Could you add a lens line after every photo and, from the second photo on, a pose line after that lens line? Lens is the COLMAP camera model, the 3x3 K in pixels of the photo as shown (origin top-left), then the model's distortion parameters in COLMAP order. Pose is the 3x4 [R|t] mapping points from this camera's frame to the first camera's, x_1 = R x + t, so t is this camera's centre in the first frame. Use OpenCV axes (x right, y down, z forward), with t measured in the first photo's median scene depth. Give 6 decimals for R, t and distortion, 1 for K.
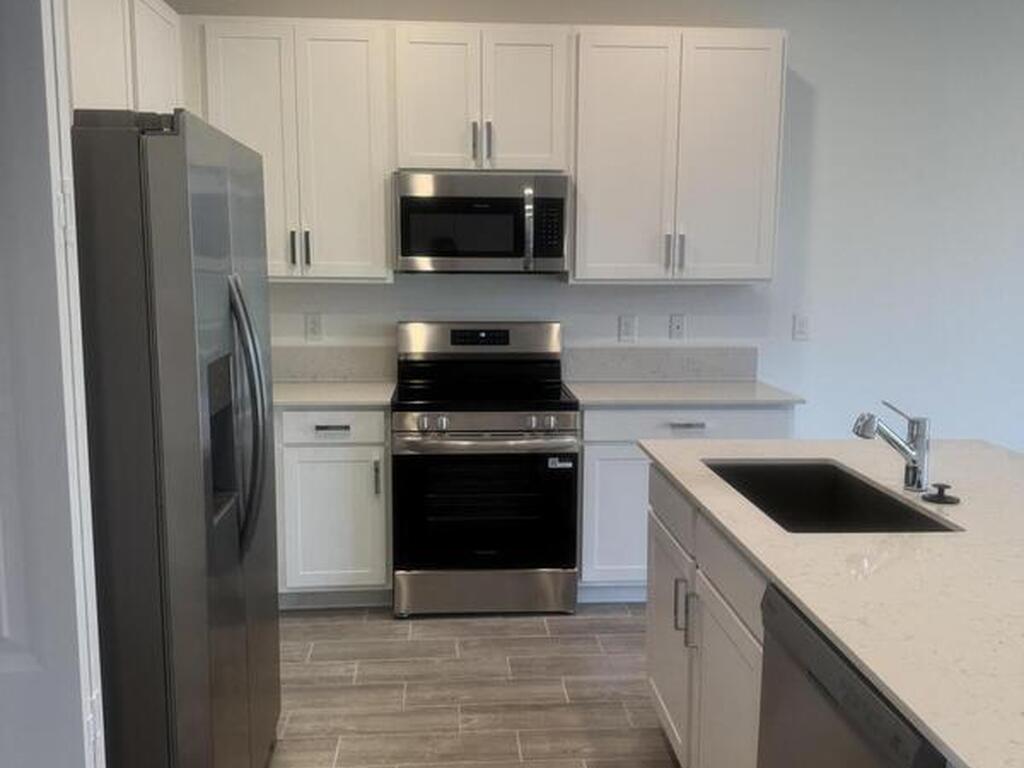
lens RADIAL K [[955.7, 0, 512.8], [0, 955.7, 388.0], [0, 0, 1]] dist [0.035385, -0.007697]
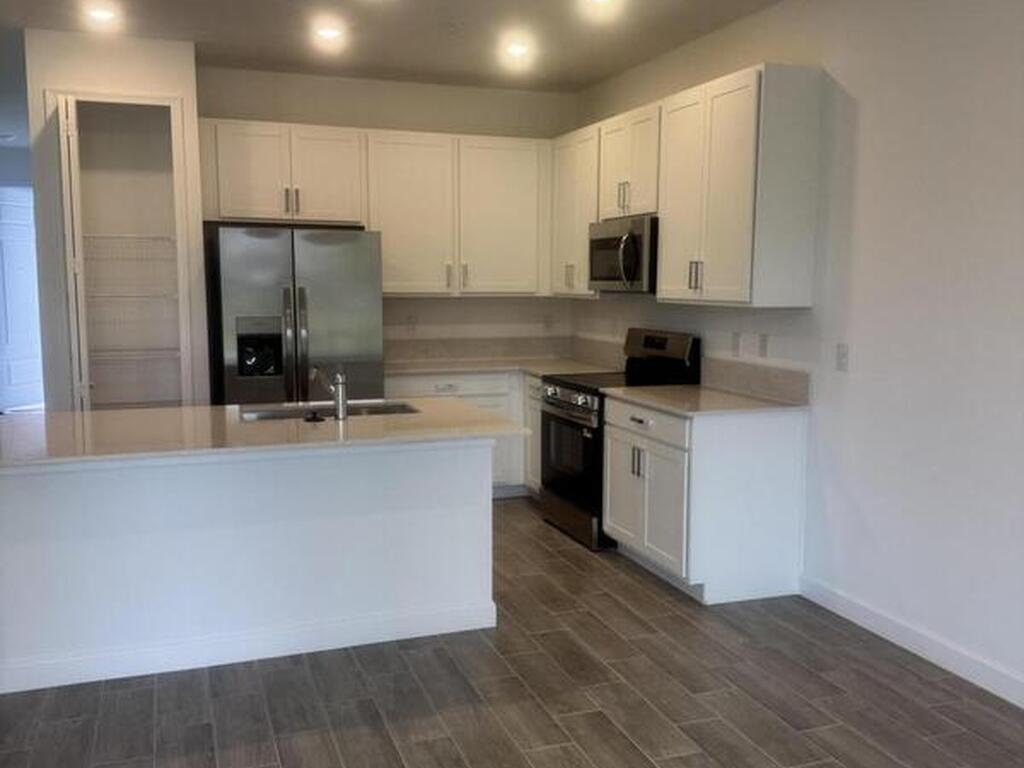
lens RADIAL K [[899.7, 0, 520.2], [0, 899.7, 381.8], [0, 0, 1]] dist [0.085681, -0.228215]
pose [[0.293257, 0.109556, -0.949736, 1.184299], [-0.131716, 0.988569, 0.073365, -0.072070], [0.946917, 0.103581, 0.304335, 0.498348]]
